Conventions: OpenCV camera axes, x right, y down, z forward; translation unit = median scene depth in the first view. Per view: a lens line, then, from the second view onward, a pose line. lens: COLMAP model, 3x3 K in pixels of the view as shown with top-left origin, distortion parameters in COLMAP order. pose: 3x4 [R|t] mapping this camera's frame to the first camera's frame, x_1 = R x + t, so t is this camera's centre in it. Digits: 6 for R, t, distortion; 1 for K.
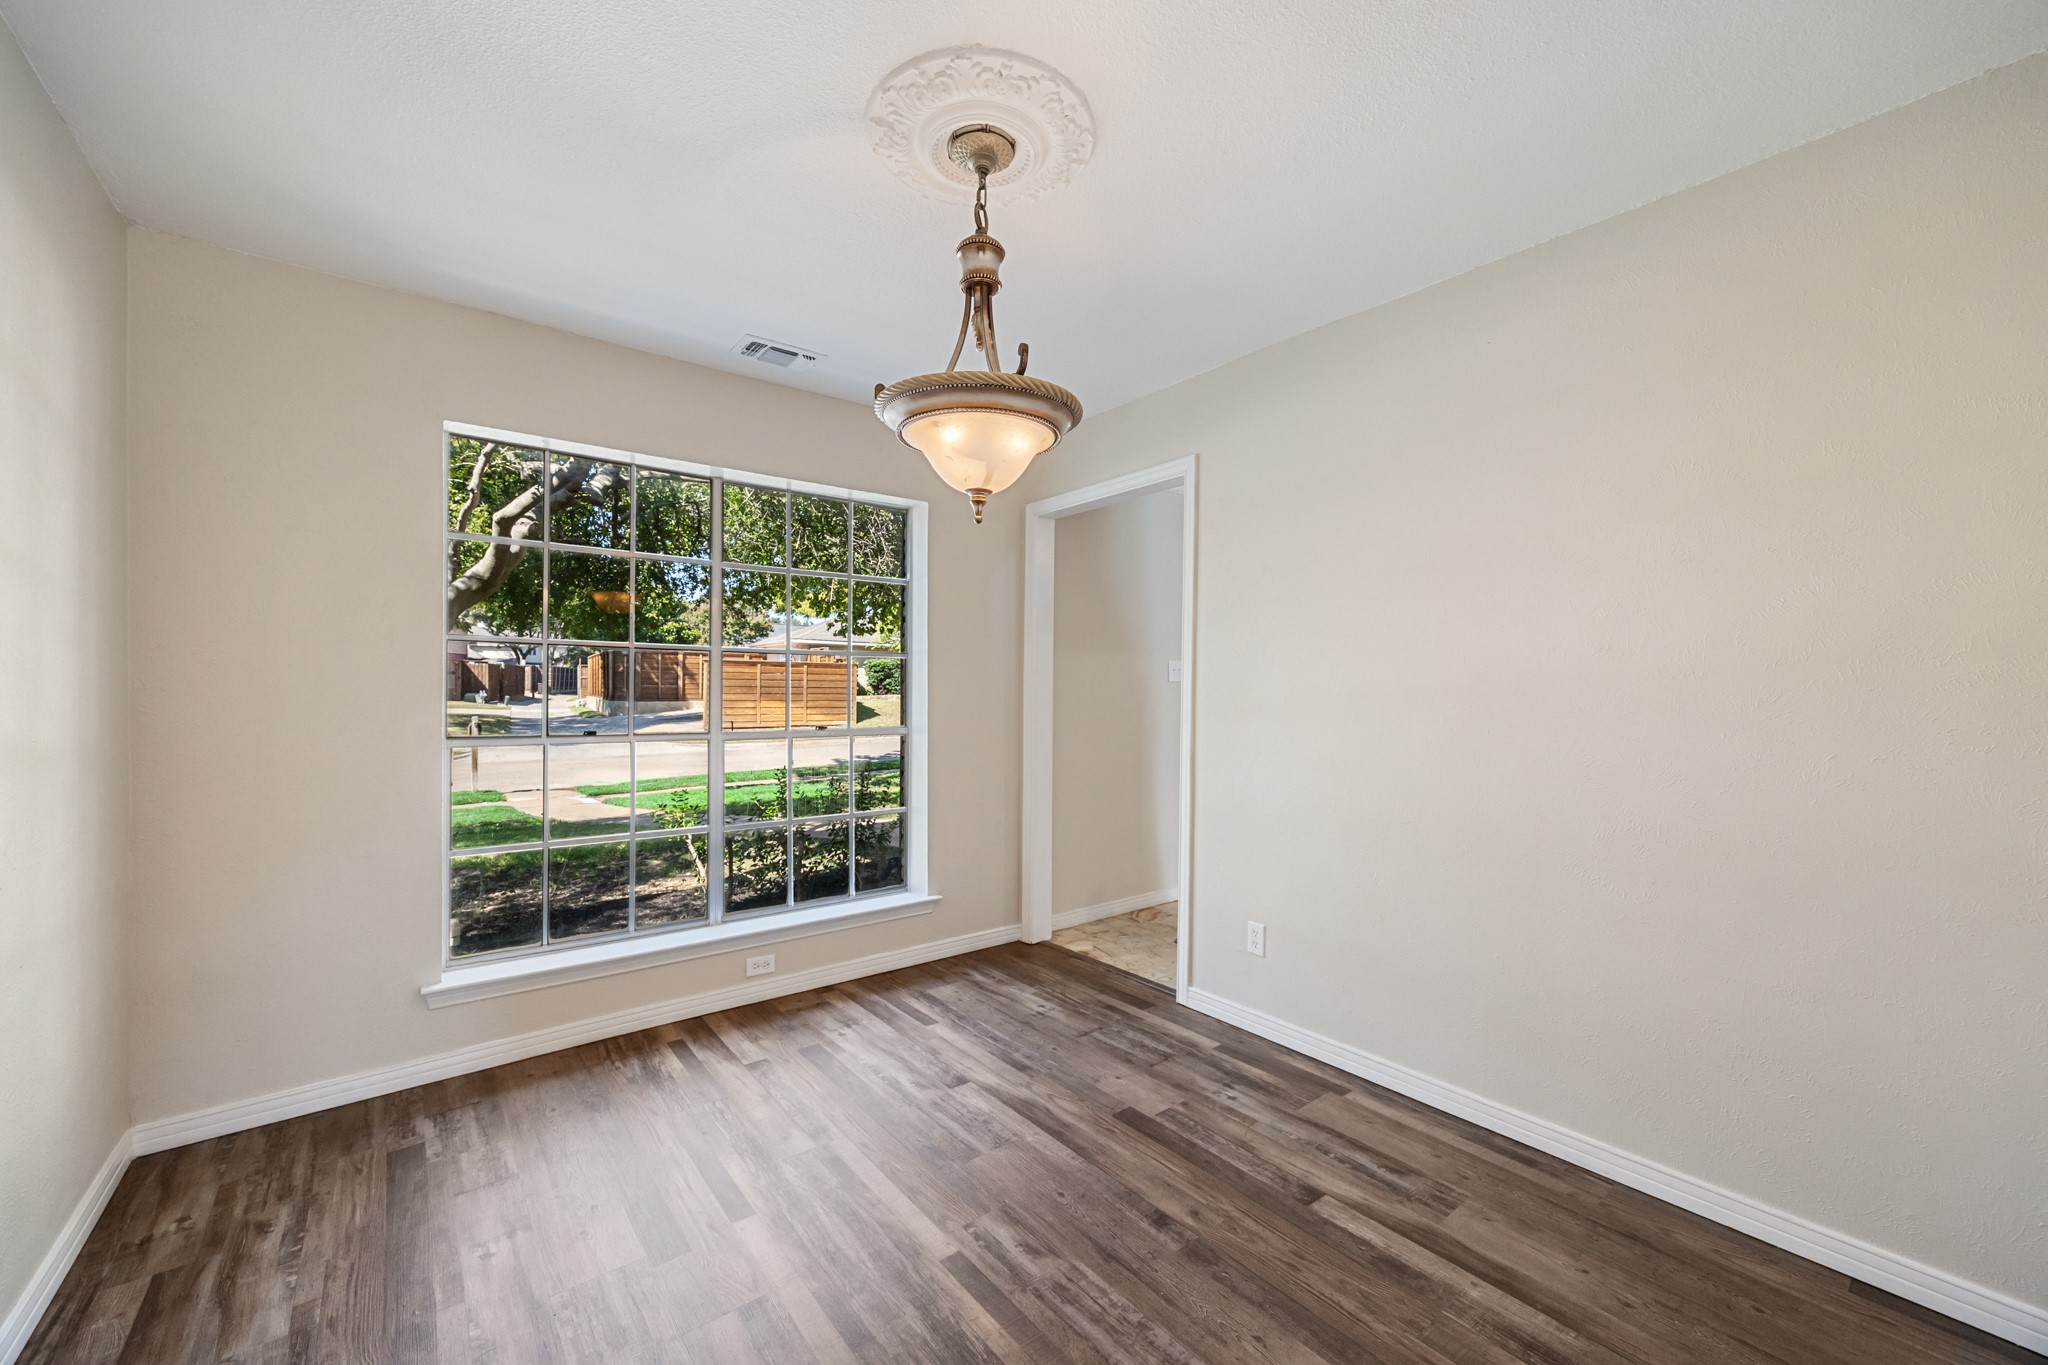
lens RADIAL K [[784.2, 0, 1024.0], [0, 784.2, 682.5], [0, 0, 1]] dist [0.001526, 0.000188]
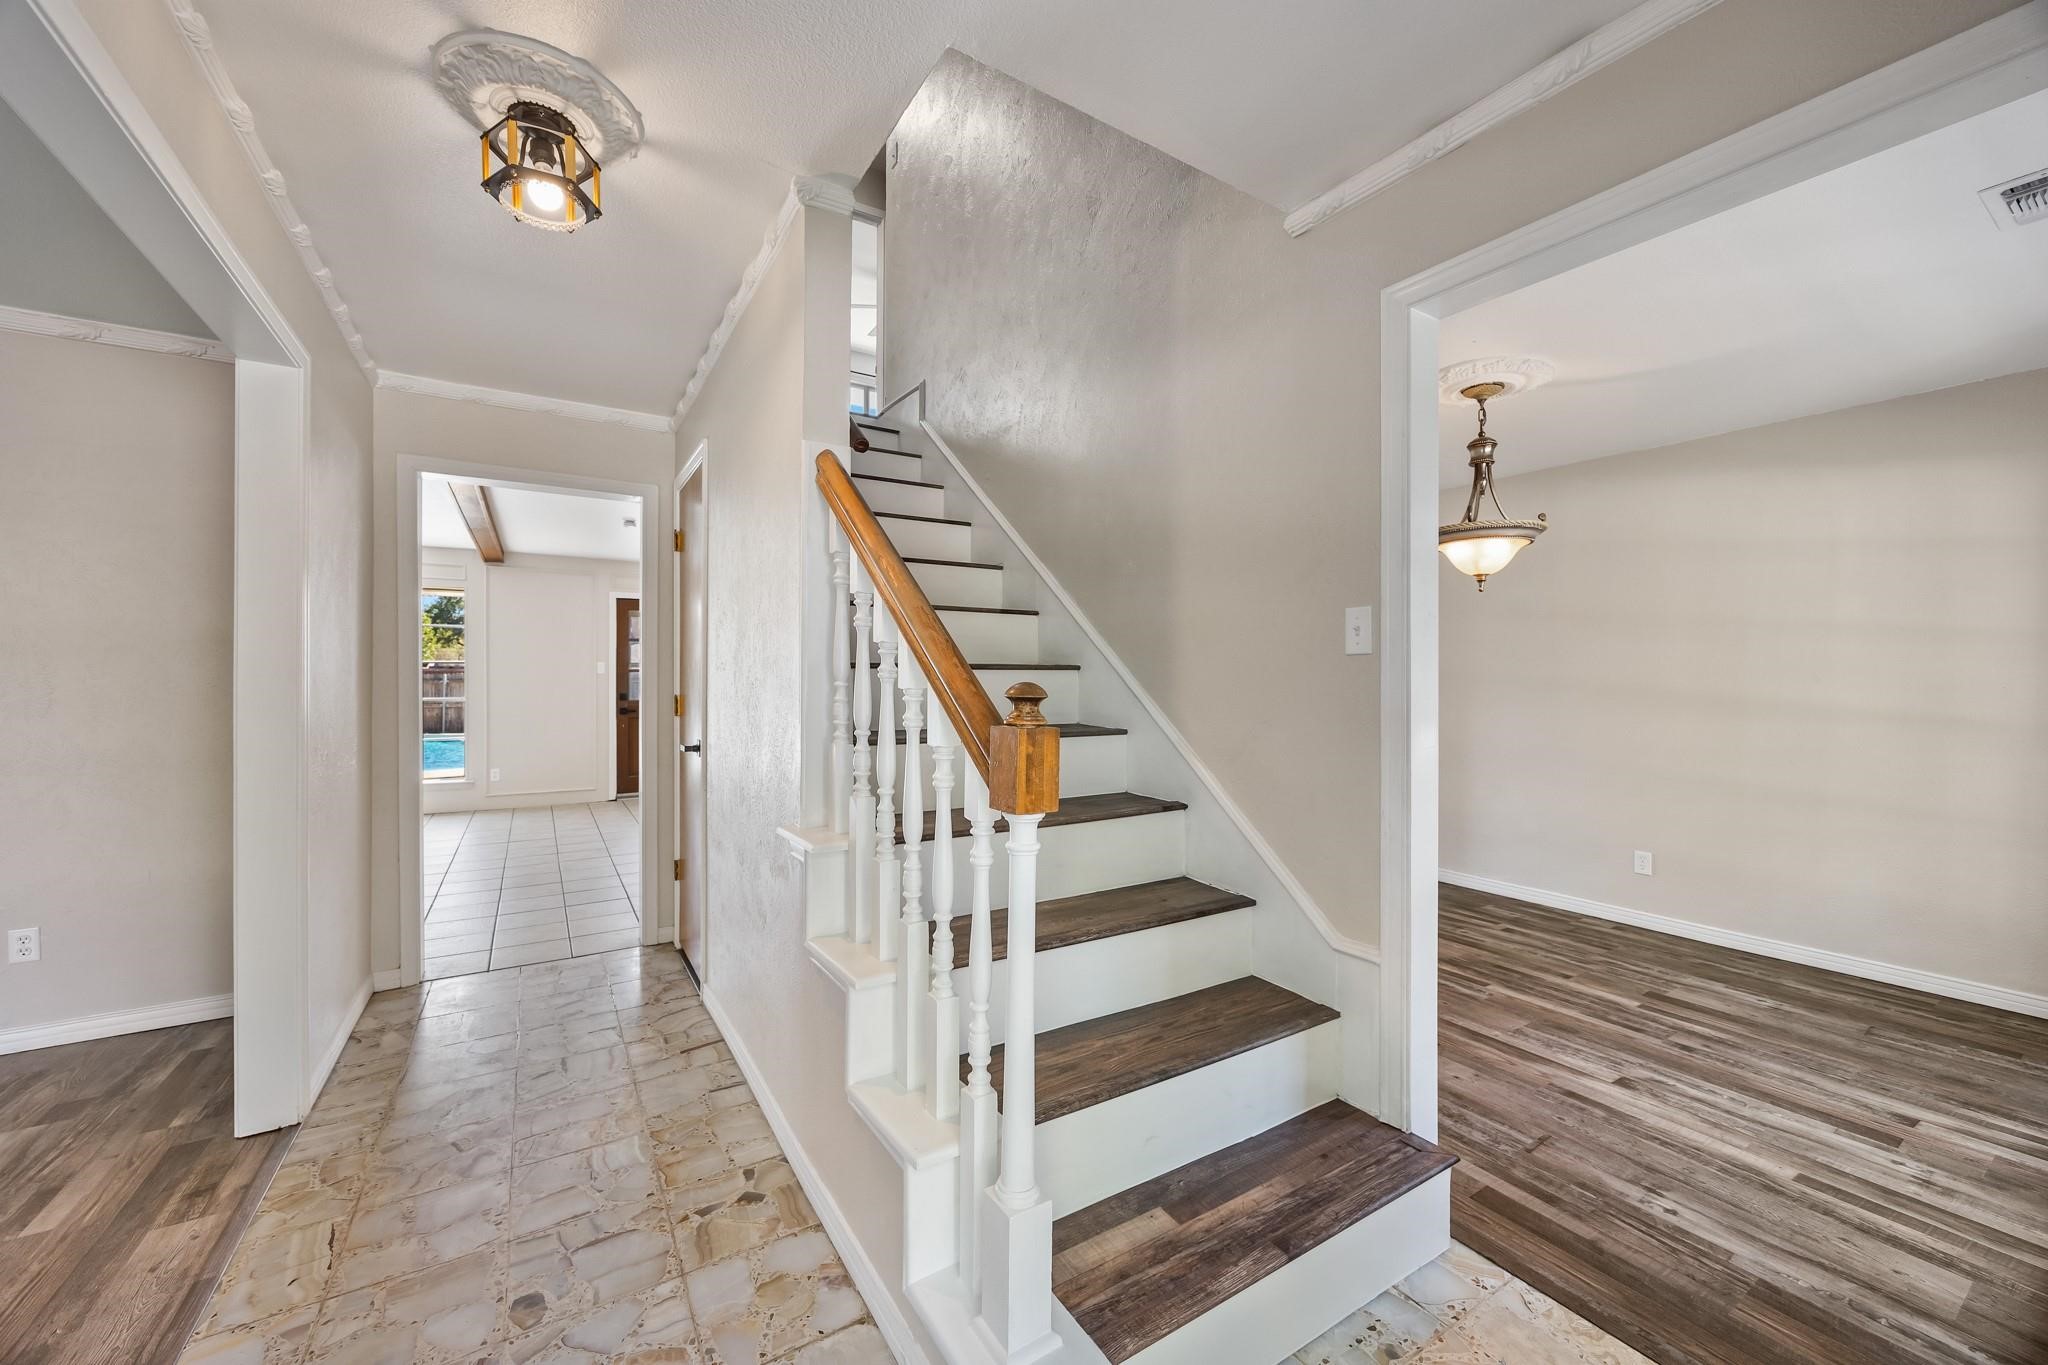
lens RADIAL K [[784.2, 0, 1024.0], [0, 784.2, 682.5], [0, 0, 1]] dist [0.001526, 0.000188]
pose [[-0.994864, -0.013755, 0.100278, 0.534783], [-0.014557, 0.999868, -0.007276, 0.023667], [-0.100165, -0.008699, -0.994933, 1.919668]]
